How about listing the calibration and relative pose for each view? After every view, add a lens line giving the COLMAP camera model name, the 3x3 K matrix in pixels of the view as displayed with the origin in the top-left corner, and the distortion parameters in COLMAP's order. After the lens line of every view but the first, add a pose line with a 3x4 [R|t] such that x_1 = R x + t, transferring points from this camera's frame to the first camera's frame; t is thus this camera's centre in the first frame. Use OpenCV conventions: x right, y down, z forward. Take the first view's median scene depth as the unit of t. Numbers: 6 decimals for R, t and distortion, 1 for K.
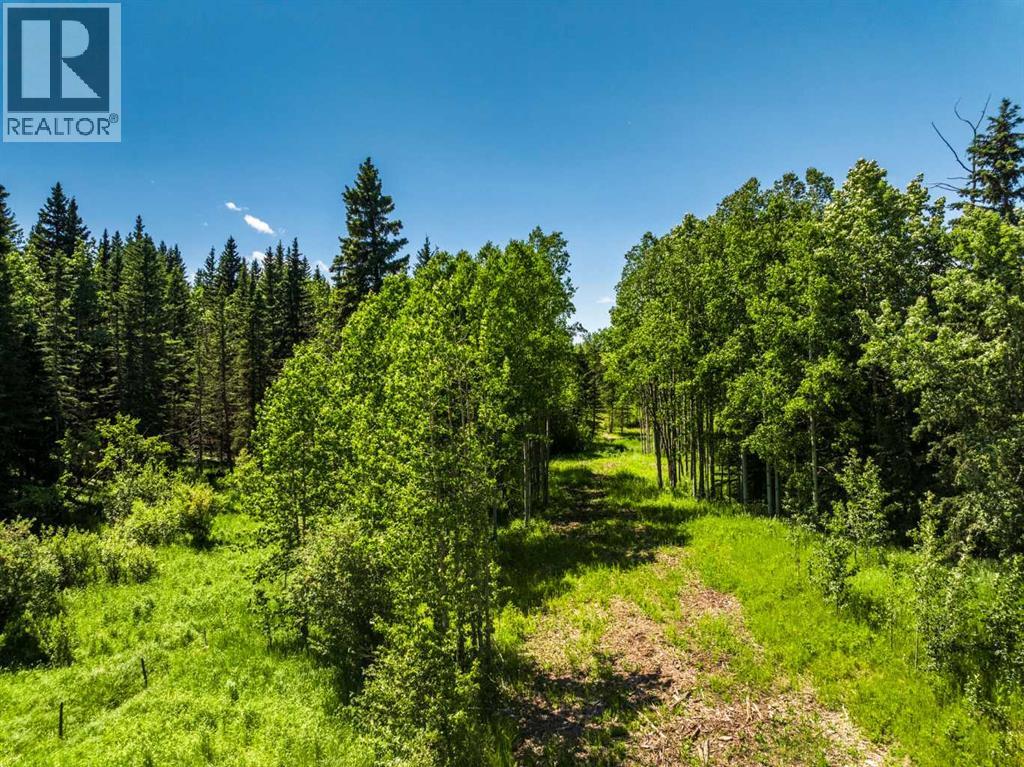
lens RADIAL K [[744.2, 0, 511.7], [0, 744.2, 383.2], [0, 0, 1]] dist [-0.036085, -0.003340]
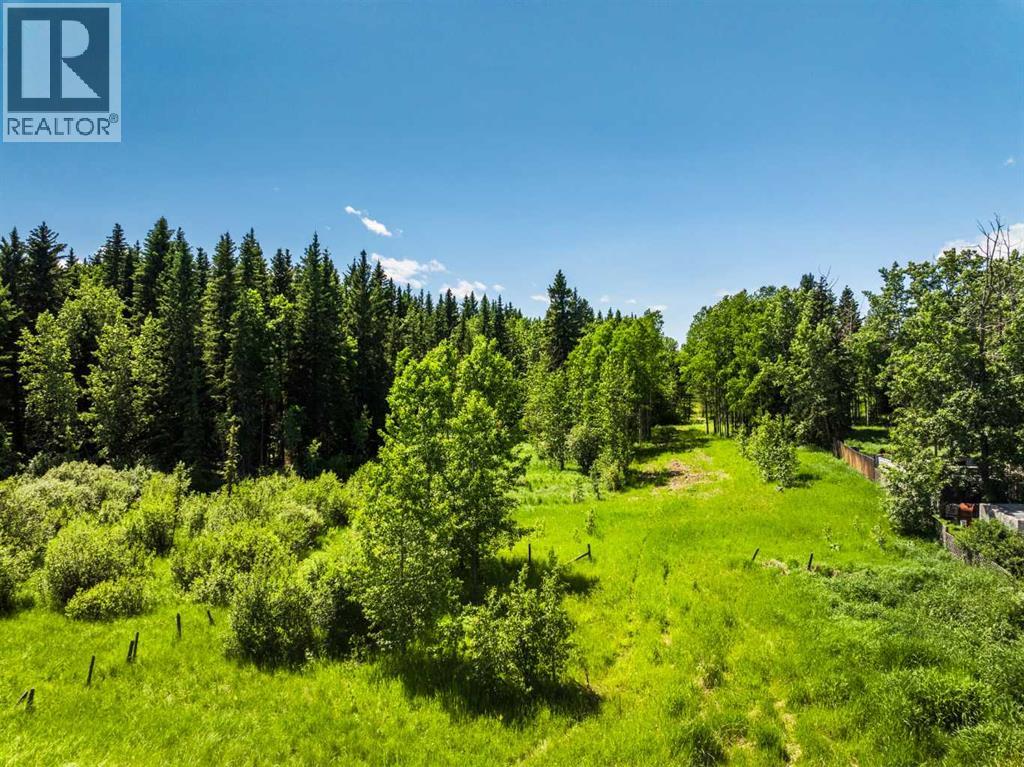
lens RADIAL K [[744.2, 0, 511.4], [0, 744.2, 386.7], [0, 0, 1]] dist [-0.036085, -0.003340]
pose [[0.988209, -0.003702, -0.153065, -0.019511], [0.005138, 0.999946, 0.008983, -0.009931], [0.153024, -0.009664, 0.988175, -1.115469]]
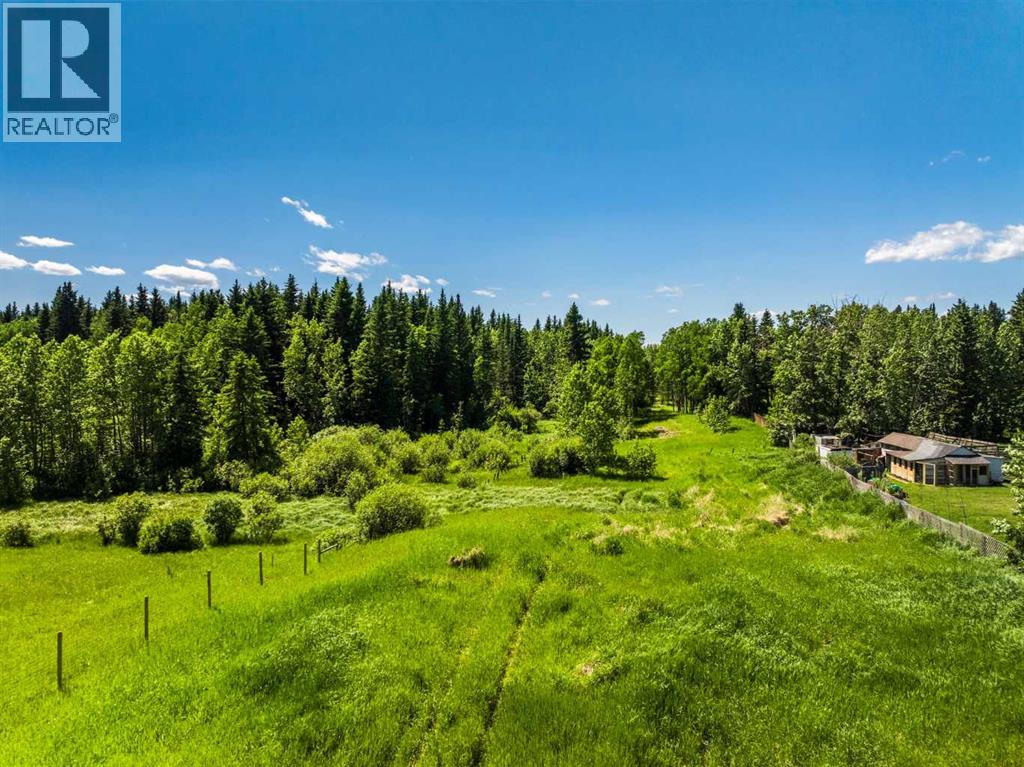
lens RADIAL K [[744.2, 0, 509.6], [0, 744.2, 385.4], [0, 0, 1]] dist [-0.036085, -0.003340]
pose [[0.996662, -0.006602, -0.081375, -0.236955], [0.007834, 0.999859, 0.014825, -0.023165], [0.081266, -0.015413, 0.996573, -2.202847]]
